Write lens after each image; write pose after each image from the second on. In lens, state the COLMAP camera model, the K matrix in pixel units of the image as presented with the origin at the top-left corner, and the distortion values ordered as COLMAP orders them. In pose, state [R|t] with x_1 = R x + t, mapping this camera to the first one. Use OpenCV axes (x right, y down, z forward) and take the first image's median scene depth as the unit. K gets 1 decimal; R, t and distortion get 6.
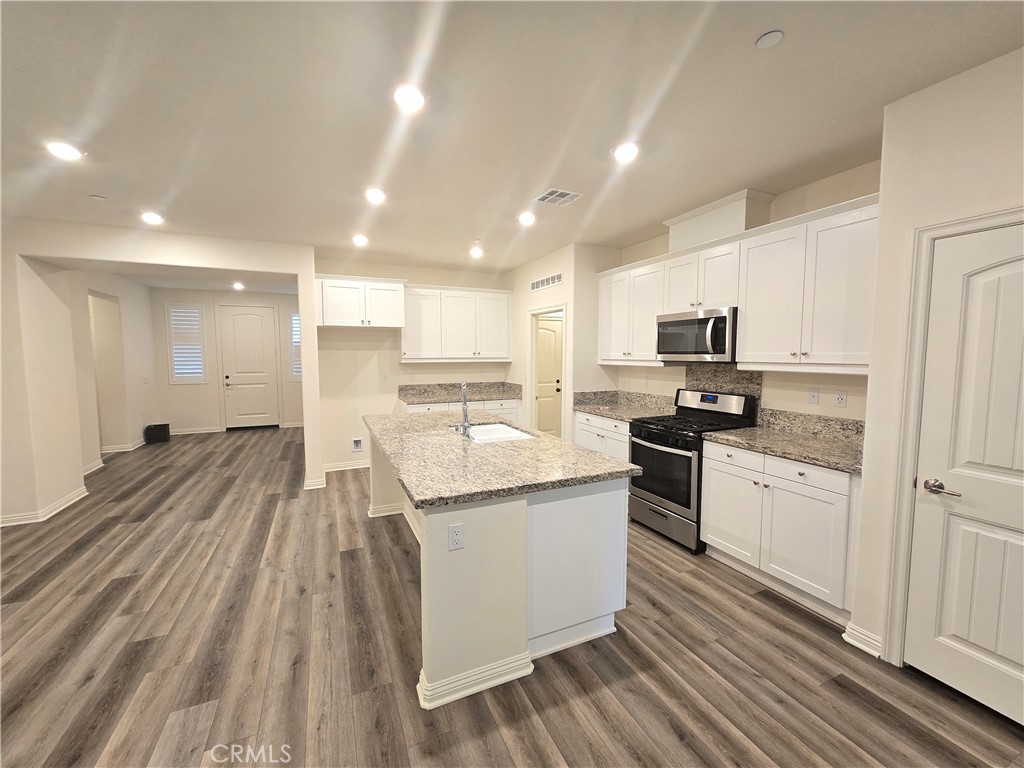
lens RADIAL K [[416.7, 0, 511.8], [0, 416.7, 384.8], [0, 0, 1]] dist [0.002730, 0.000444]
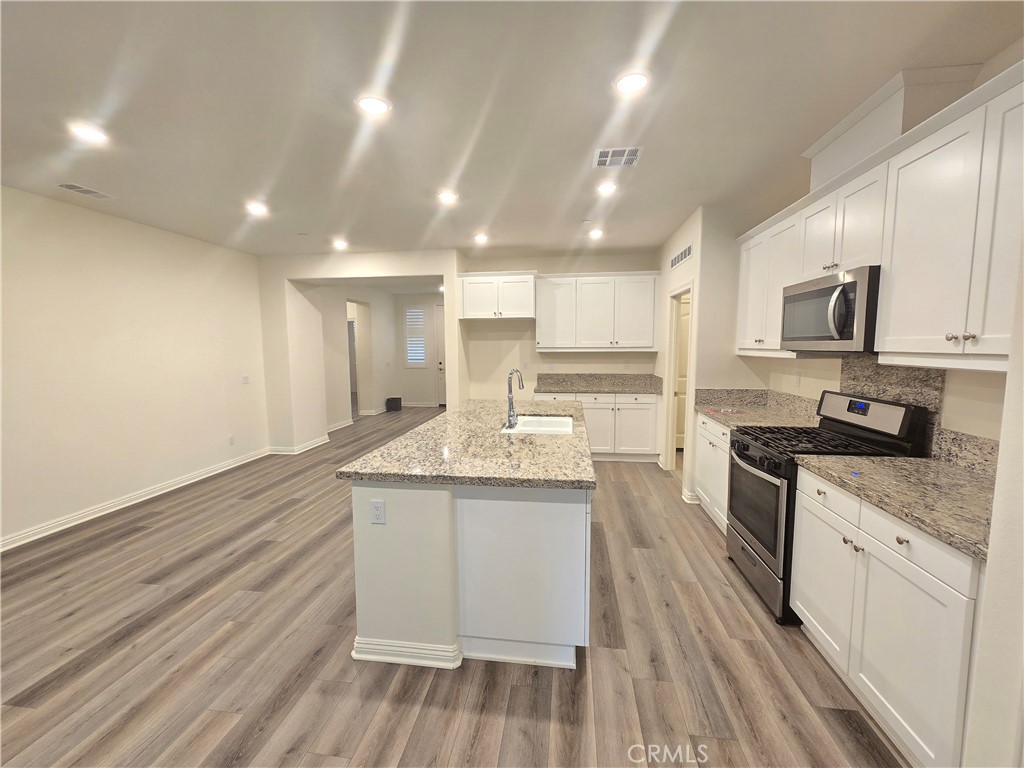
lens RADIAL K [[416.7, 0, 512.0], [0, 416.7, 384.8], [0, 0, 1]] dist [0.002730, 0.000444]
pose [[0.846233, 0.047644, -0.530678, 0.392785], [-0.035843, 0.998828, 0.032519, -0.005113], [0.531606, -0.008498, 0.846949, 0.153502]]
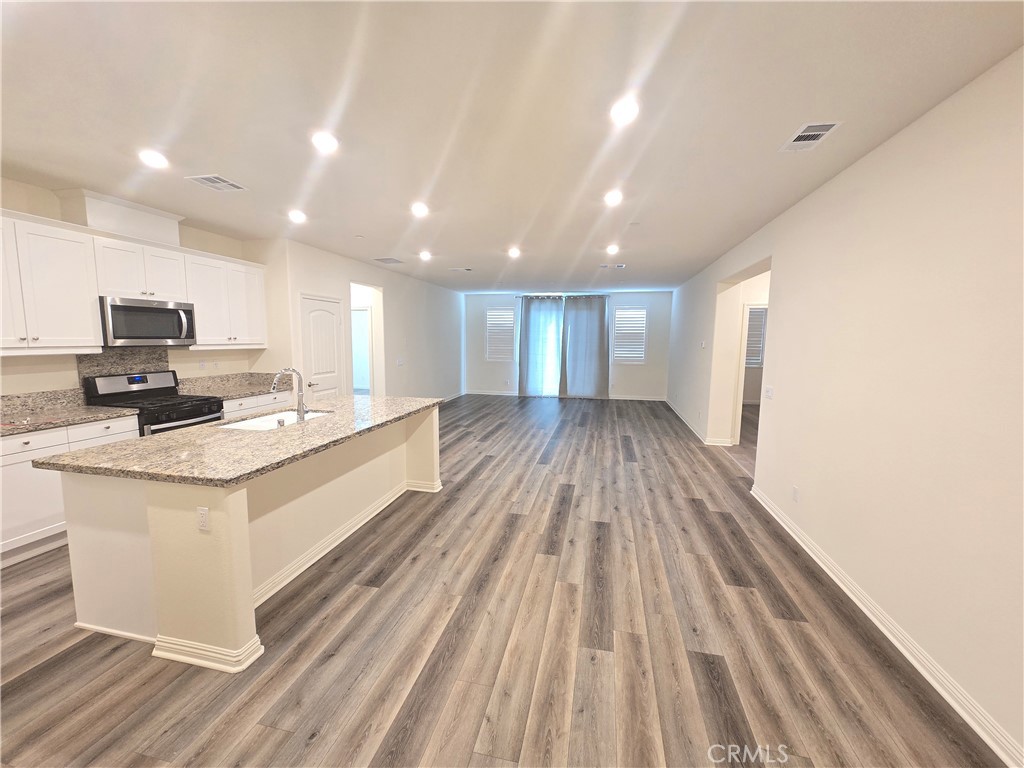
lens RADIAL K [[416.7, 0, 510.6], [0, 416.7, 385.1], [0, 0, 1]] dist [0.002730, 0.000444]
pose [[-0.797112, -0.074391, 0.599231, -1.054203], [0.038173, 0.984189, 0.172961, -0.114834], [-0.602623, 0.160744, -0.781669, 1.394617]]
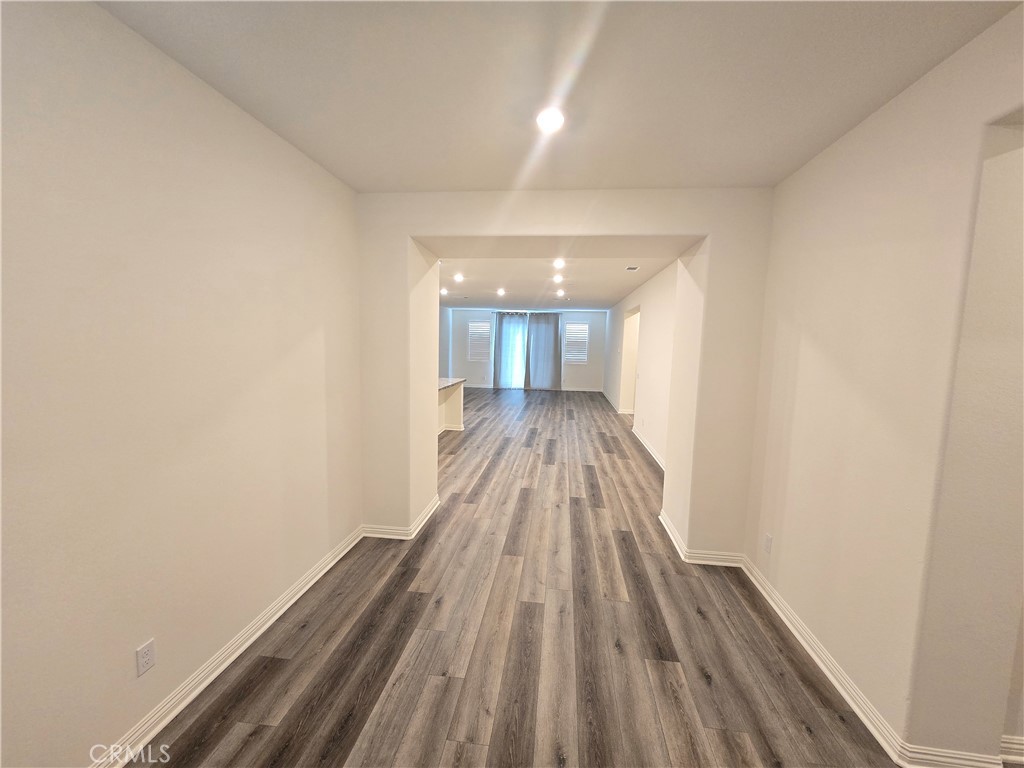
lens RADIAL K [[416.7, 0, 512.6], [0, 416.7, 384.5], [0, 0, 1]] dist [0.002730, 0.000444]
pose [[-0.854252, -0.072071, 0.514838, -1.532435], [0.016011, 0.986226, 0.164626, -0.202770], [-0.519612, 0.148875, -0.841332, 2.335821]]
